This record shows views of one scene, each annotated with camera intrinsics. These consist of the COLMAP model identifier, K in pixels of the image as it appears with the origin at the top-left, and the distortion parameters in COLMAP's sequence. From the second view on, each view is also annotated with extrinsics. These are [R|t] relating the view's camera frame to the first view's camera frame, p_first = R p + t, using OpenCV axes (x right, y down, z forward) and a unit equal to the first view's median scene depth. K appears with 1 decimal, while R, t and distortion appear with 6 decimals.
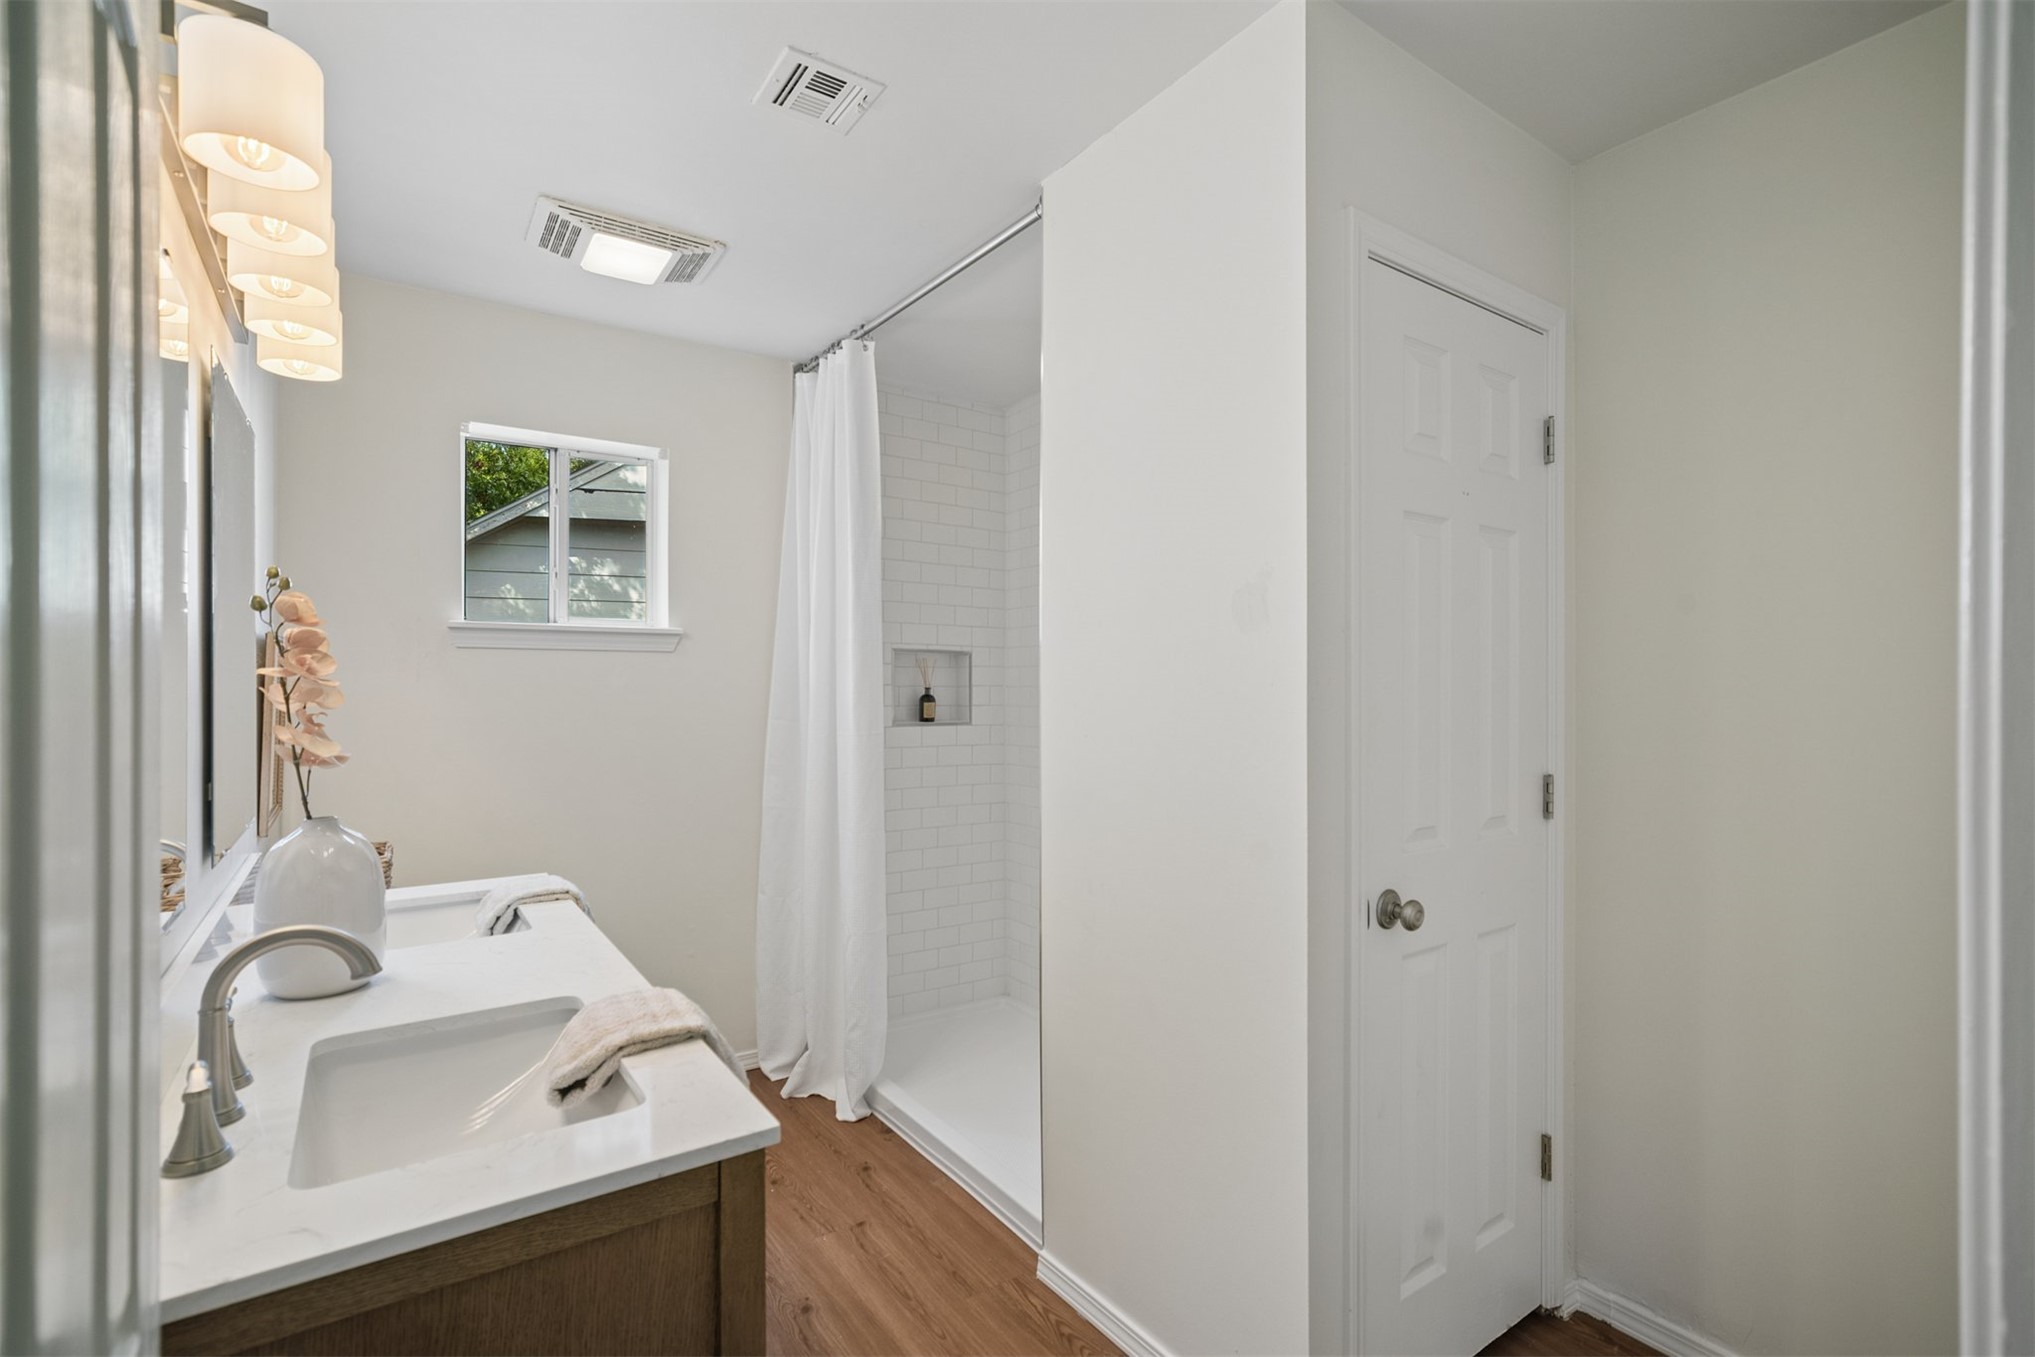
lens RADIAL K [[969.7, 0, 1023.7], [0, 969.7, 683.9], [0, 0, 1]] dist [-0.021268, 0.013898]
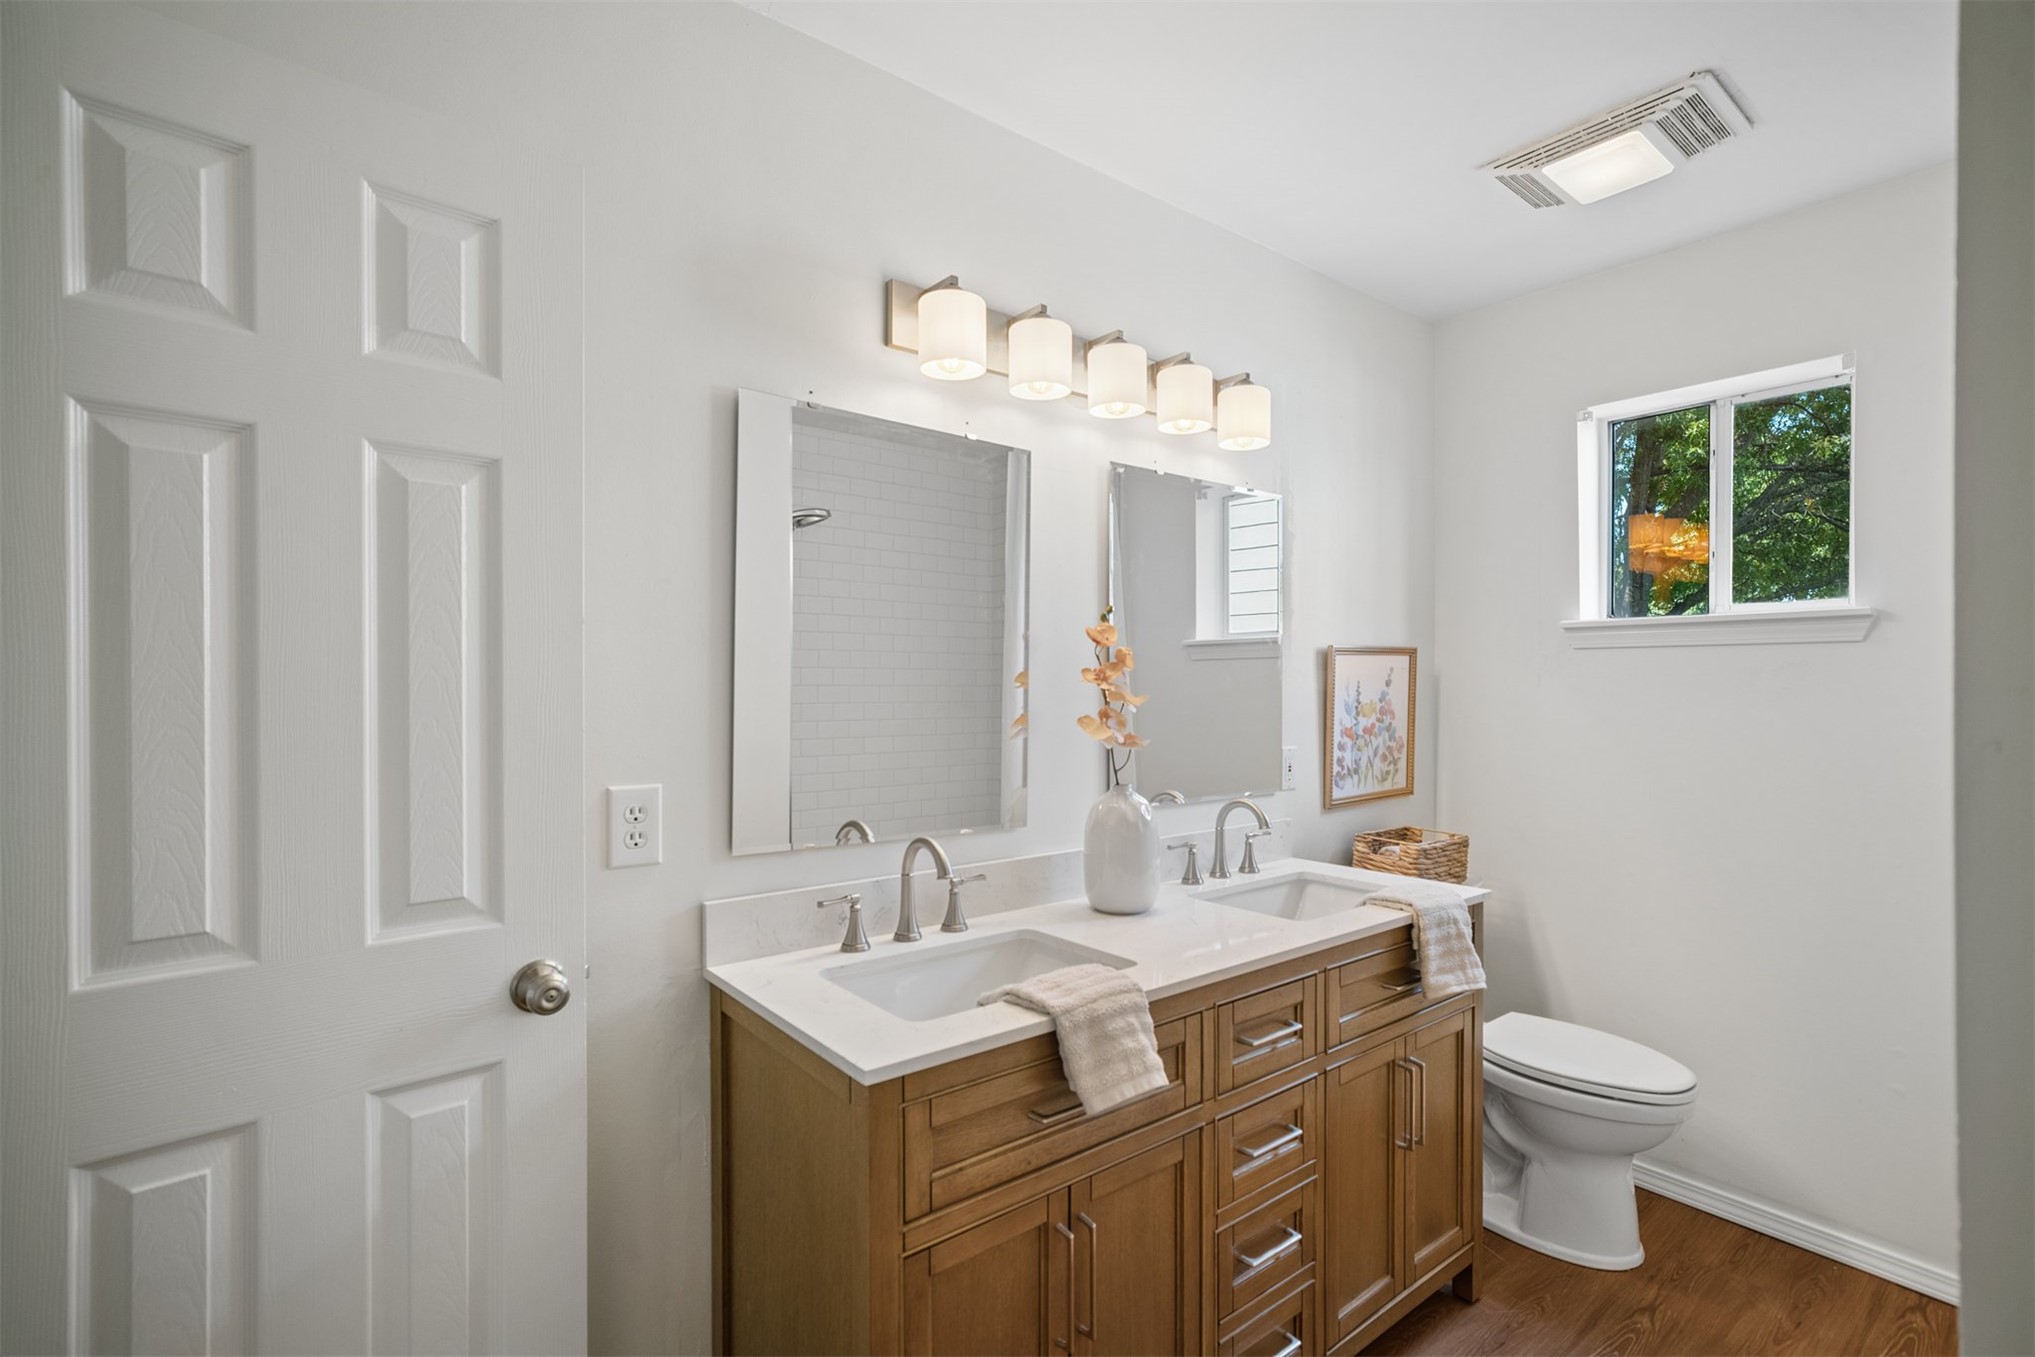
lens RADIAL K [[969.7, 0, 1023.7], [0, 969.7, 683.9], [0, 0, 1]] dist [-0.021268, 0.013898]
pose [[0.045224, -0.001721, -0.998975, 0.389283], [0.000666, 0.999998, -0.001692, -0.002346], [0.998977, -0.000589, 0.045225, 0.479967]]
